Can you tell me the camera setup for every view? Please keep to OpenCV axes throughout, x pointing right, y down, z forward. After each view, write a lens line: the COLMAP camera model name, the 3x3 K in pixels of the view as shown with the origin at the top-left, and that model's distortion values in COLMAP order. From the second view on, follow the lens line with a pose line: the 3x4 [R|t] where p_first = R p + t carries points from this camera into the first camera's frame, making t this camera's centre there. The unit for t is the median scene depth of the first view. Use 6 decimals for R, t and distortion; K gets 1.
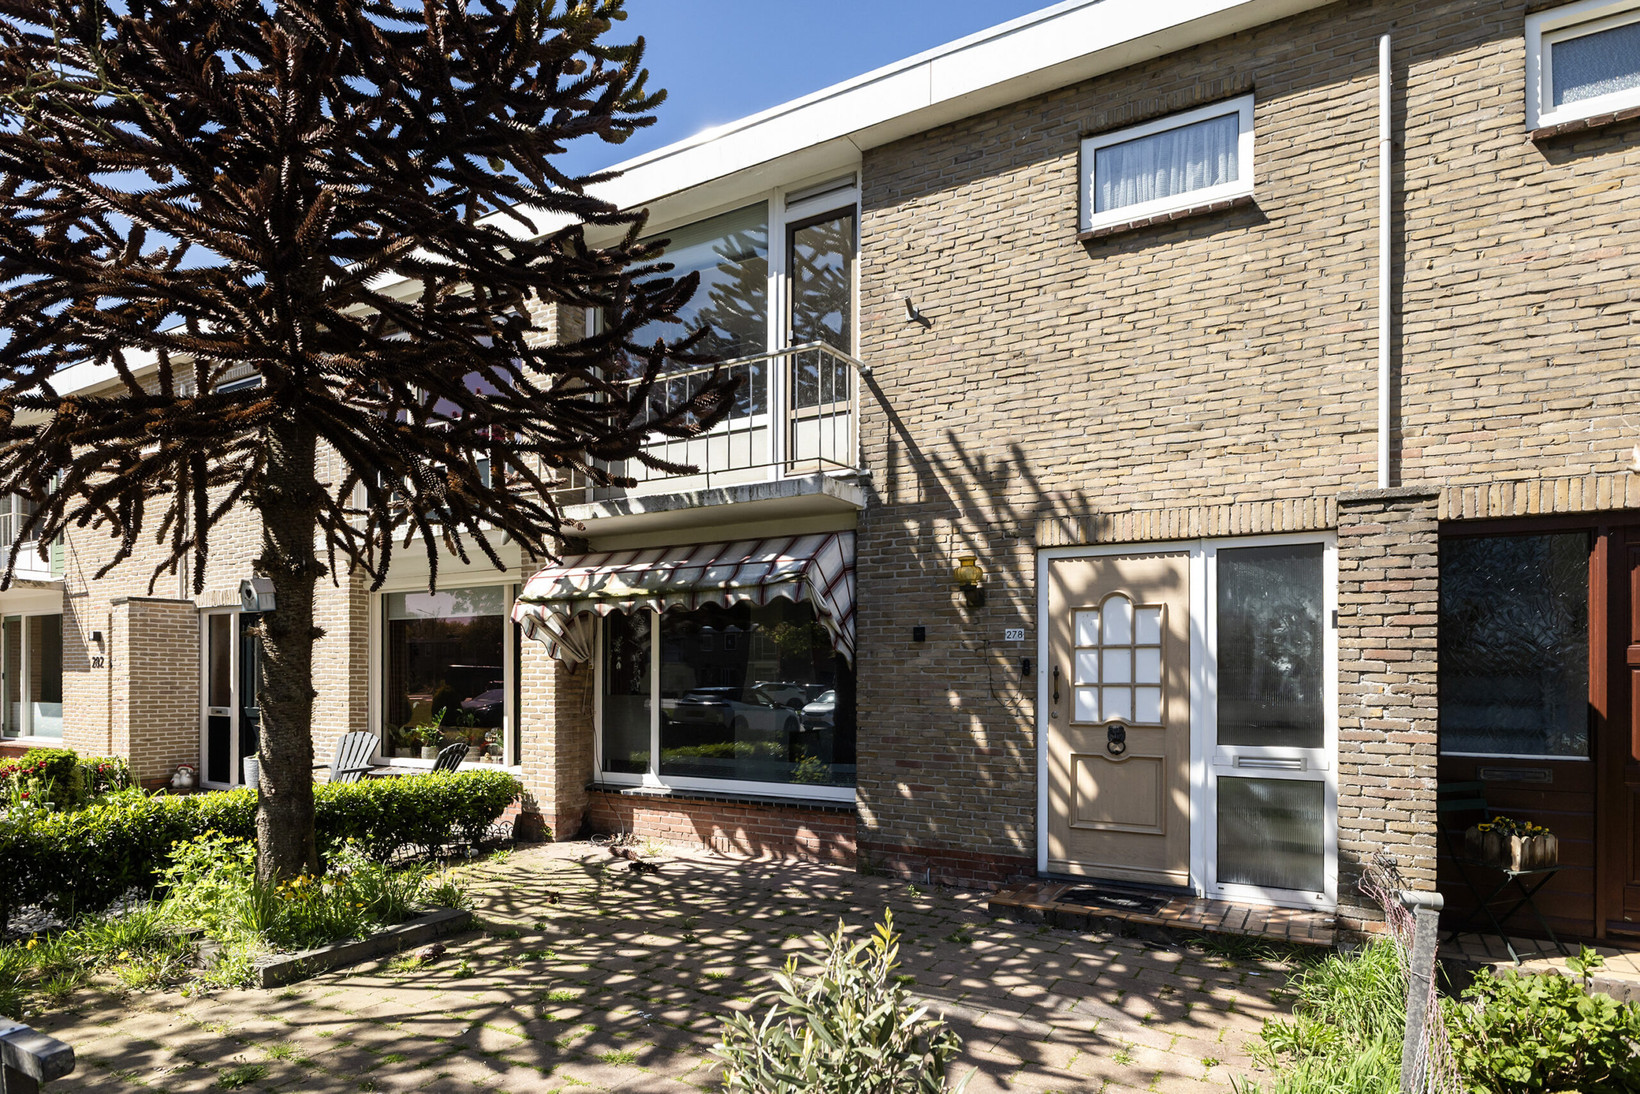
lens RADIAL K [[957.7, 0, 820.0], [0, 957.7, 703.5], [0, 0, 1]] dist [-0.001321, -0.002592]
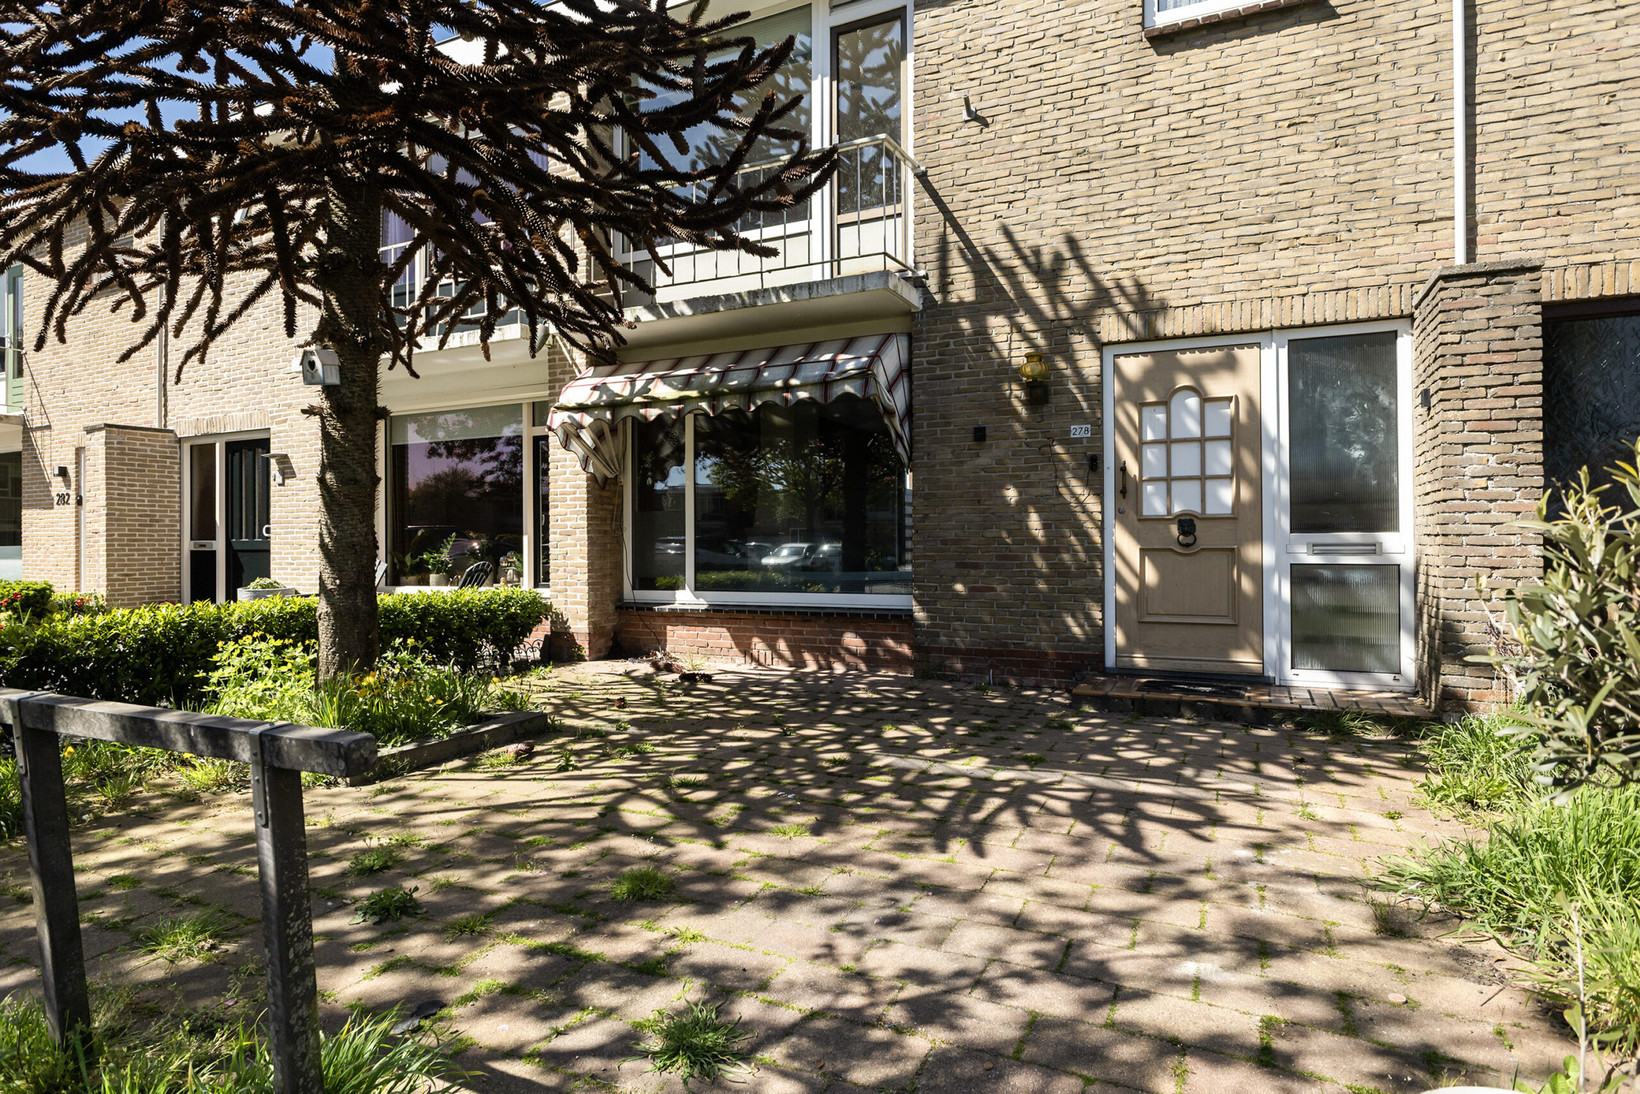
lens RADIAL K [[908.7, 0, 815.2], [0, 908.7, 569.5], [0, 0, 1]] dist [-0.005670, -0.001899]
pose [[0.996715, -0.010885, 0.080254, -0.155425], [0.011114, 0.999935, -0.002413, 0.073870], [-0.080223, 0.003297, 0.996771, 0.077062]]
